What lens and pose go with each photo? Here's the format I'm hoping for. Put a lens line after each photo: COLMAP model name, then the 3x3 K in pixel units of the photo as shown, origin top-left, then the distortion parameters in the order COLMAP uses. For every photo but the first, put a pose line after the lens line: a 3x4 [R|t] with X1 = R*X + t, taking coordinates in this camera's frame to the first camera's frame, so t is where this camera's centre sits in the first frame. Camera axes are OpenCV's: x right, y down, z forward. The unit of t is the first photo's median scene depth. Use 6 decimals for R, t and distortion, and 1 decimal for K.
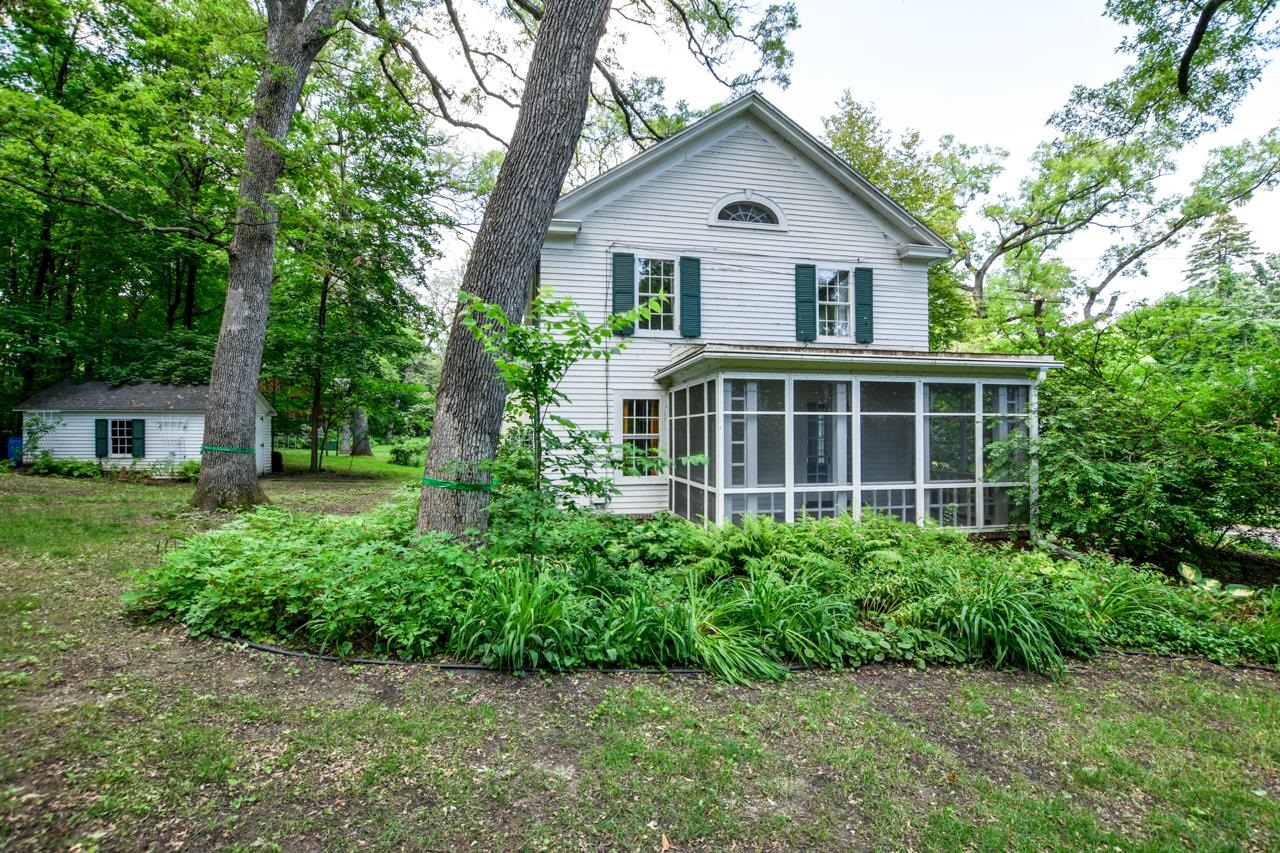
lens RADIAL K [[581.3, 0, 640.3], [0, 581.3, 426.0], [0, 0, 1]] dist [-0.004248, -0.000058]
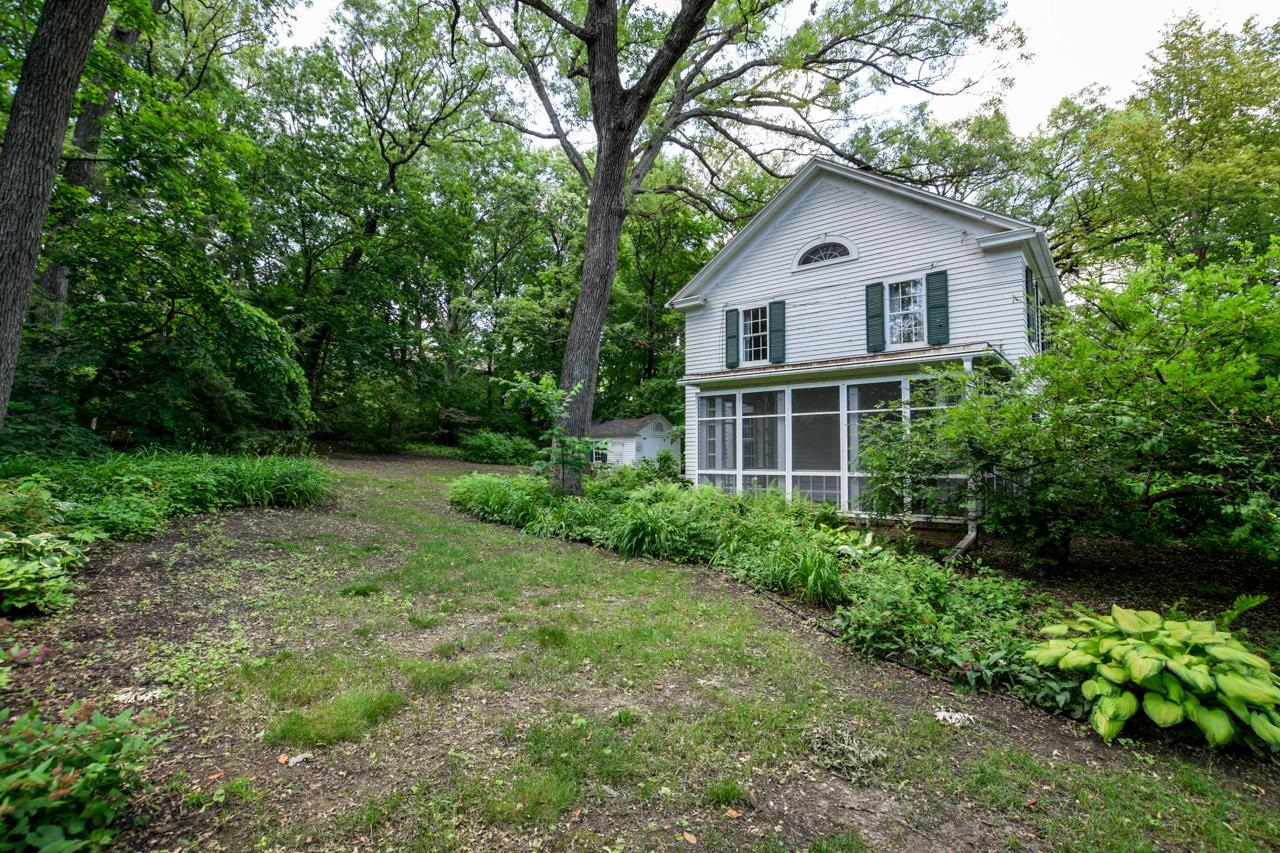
lens RADIAL K [[581.3, 0, 637.4], [0, 581.3, 430.3], [0, 0, 1]] dist [-0.004248, -0.000058]
pose [[0.625261, -0.035637, -0.779601, 0.893197], [0.004207, 0.999096, -0.042296, 0.049996], [0.780404, 0.023167, 0.624846, -0.043493]]
